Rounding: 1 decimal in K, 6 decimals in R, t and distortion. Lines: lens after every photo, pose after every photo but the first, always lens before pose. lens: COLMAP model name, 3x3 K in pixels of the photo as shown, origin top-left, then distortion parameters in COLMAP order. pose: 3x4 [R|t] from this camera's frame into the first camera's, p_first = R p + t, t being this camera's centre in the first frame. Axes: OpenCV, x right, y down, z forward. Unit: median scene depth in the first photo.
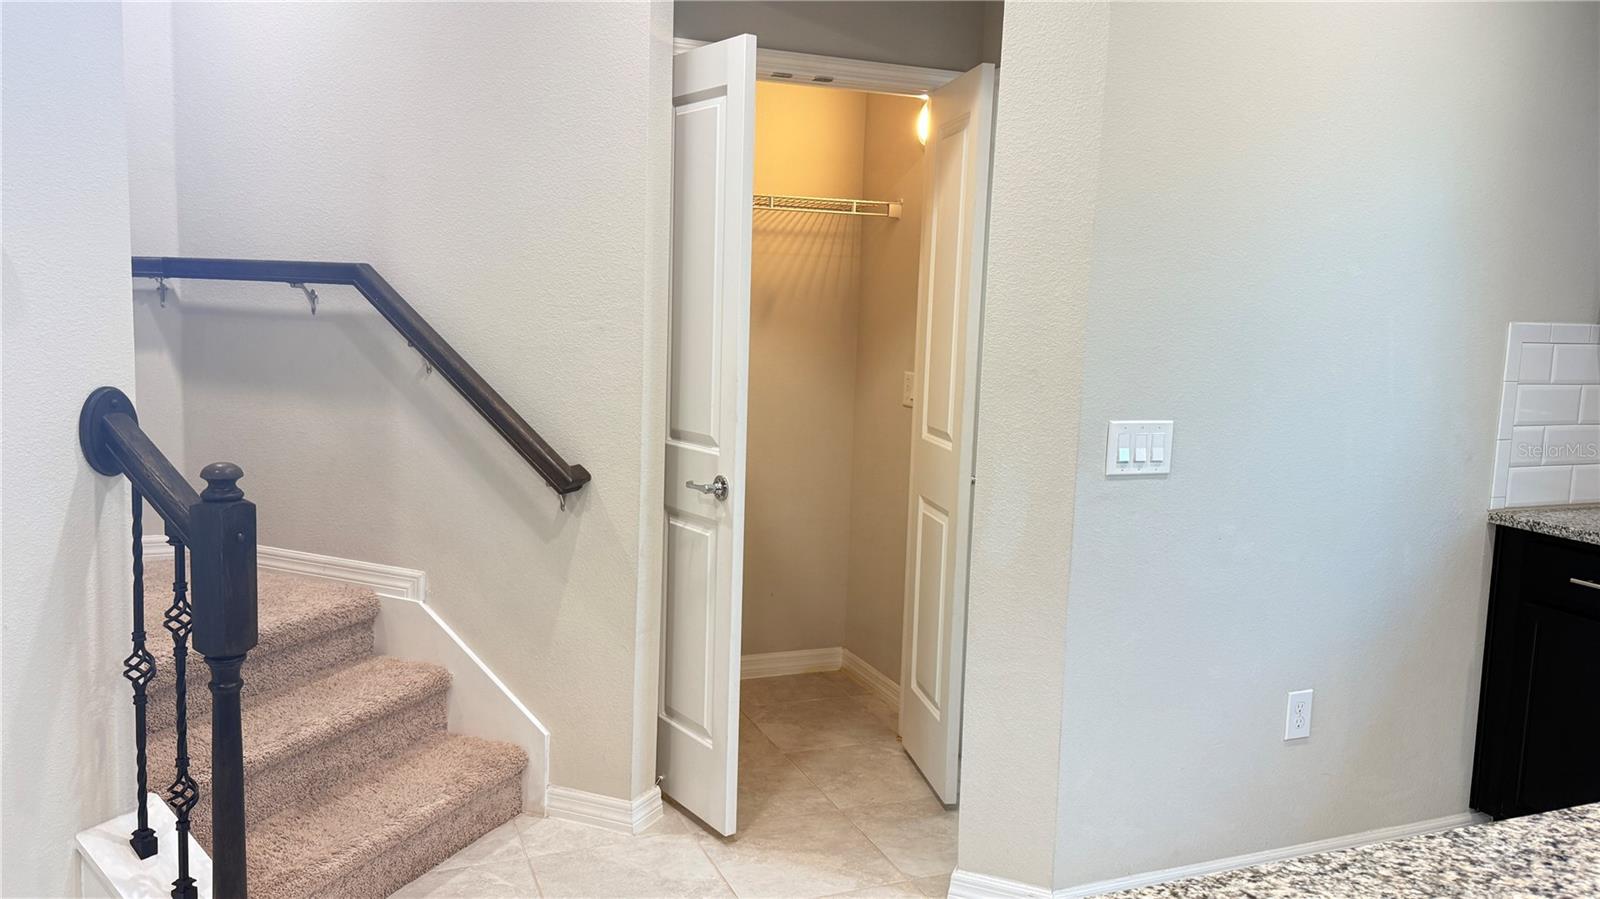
lens RADIAL K [[1246.0, 0, 806.6], [0, 1246.0, 450.6], [0, 0, 1]] dist [0.115612, -0.166364]
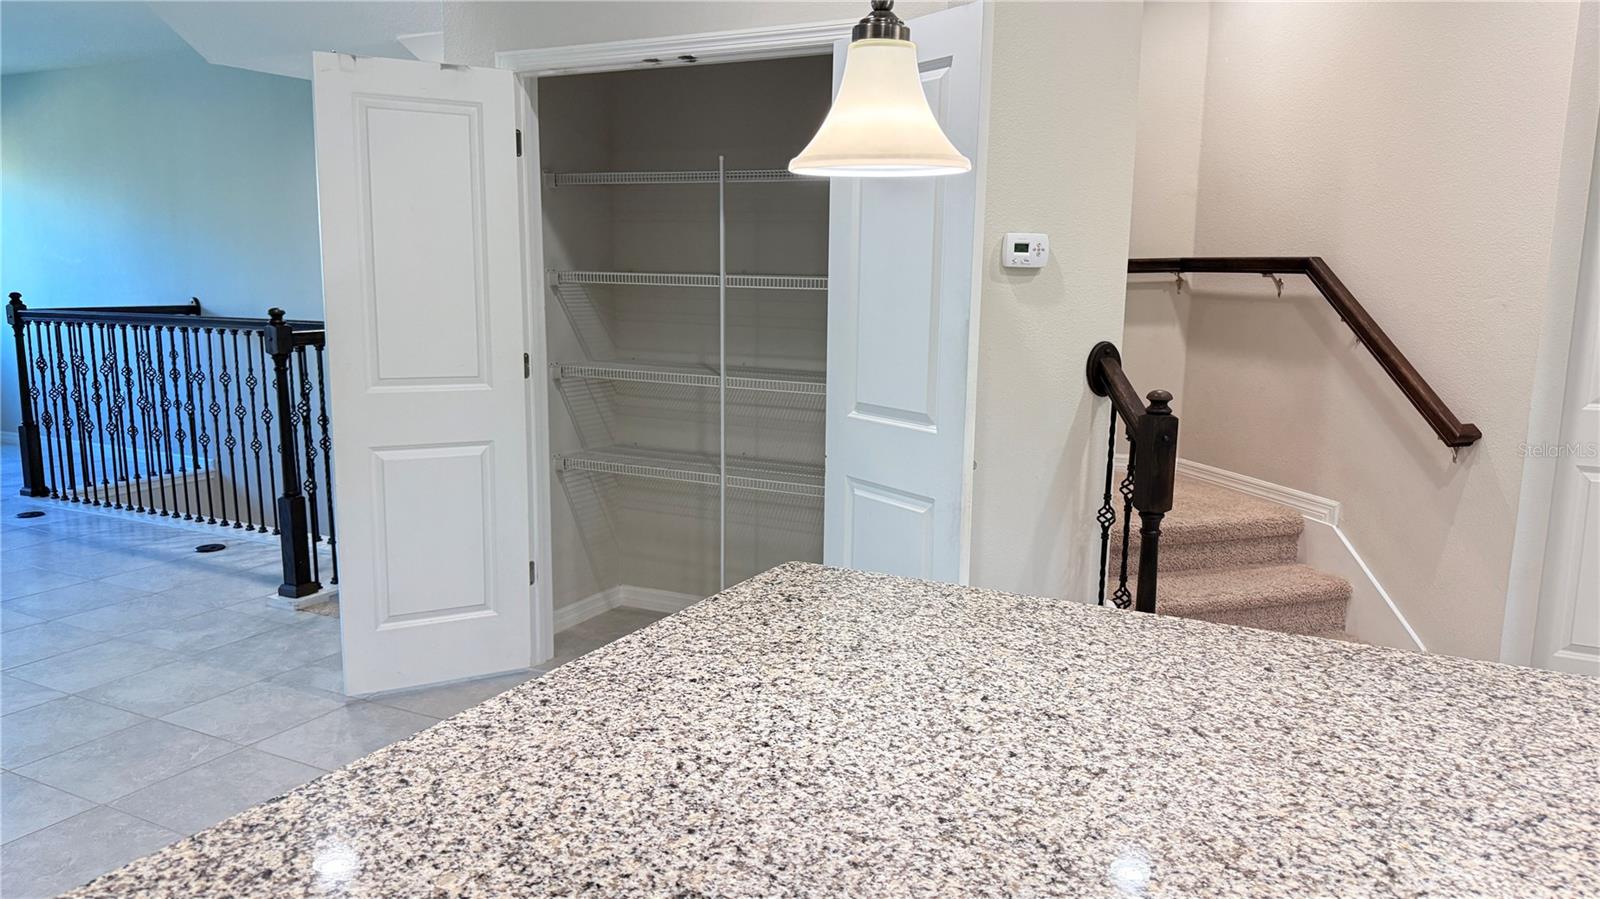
lens RADIAL K [[1066.5, 0, 801.4], [0, 1066.5, 454.2], [0, 0, 1]] dist [-0.009300, -0.004627]
pose [[0.666576, 0.102994, -0.738287, 0.135355], [-0.077595, 0.994616, 0.068694, 0.019970], [0.741387, 0.011497, 0.670979, -0.126353]]
